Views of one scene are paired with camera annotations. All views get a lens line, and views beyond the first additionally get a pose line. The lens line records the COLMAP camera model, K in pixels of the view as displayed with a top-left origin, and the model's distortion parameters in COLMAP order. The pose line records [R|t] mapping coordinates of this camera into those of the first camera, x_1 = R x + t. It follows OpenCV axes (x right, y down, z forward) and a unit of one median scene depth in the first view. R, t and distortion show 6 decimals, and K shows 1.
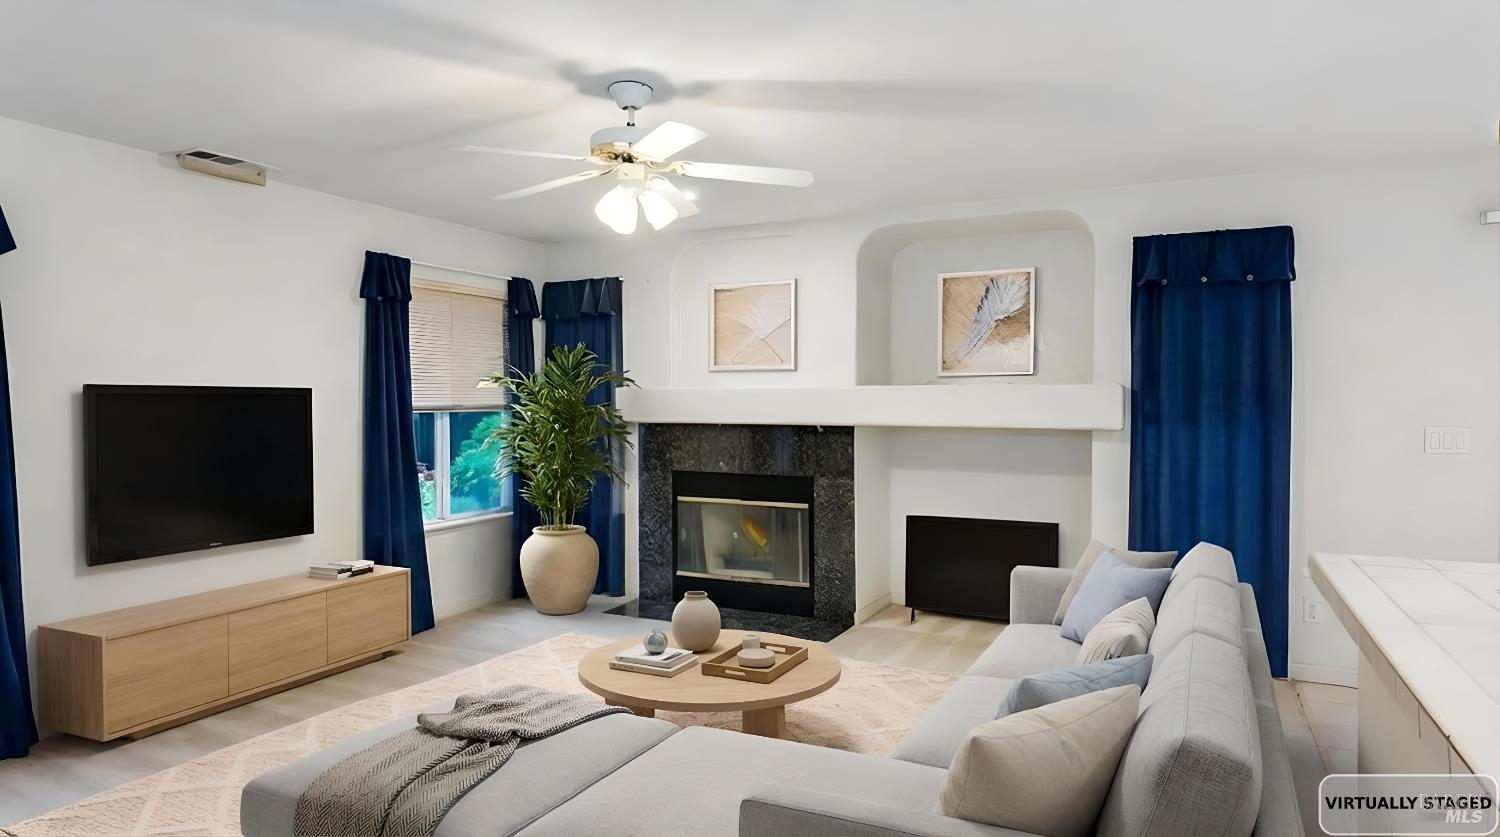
lens RADIAL K [[880.6, 0, 750.0], [0, 880.6, 418.5], [0, 0, 1]] dist [0.068154, -0.070500]
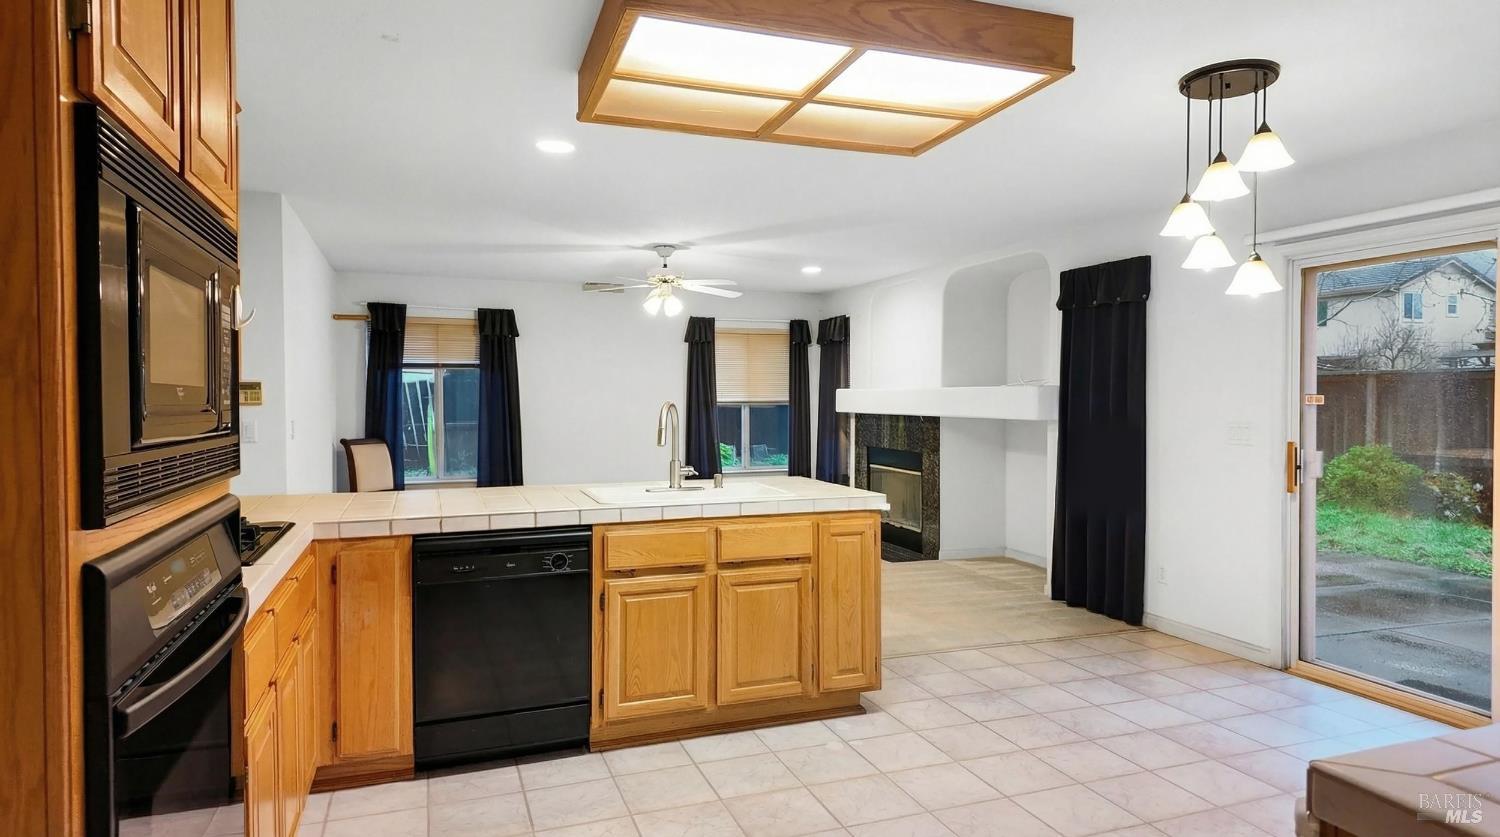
lens RADIAL K [[880.6, 0, 750.0], [0, 880.6, 418.5], [0, 0, 1]] dist [0.068154, -0.070500]
pose [[0.726473, 0.016161, -0.687005, 0.949400], [-0.012660, 0.999869, 0.010133, 0.001739], [0.687078, 0.001336, 0.726582, -0.232329]]
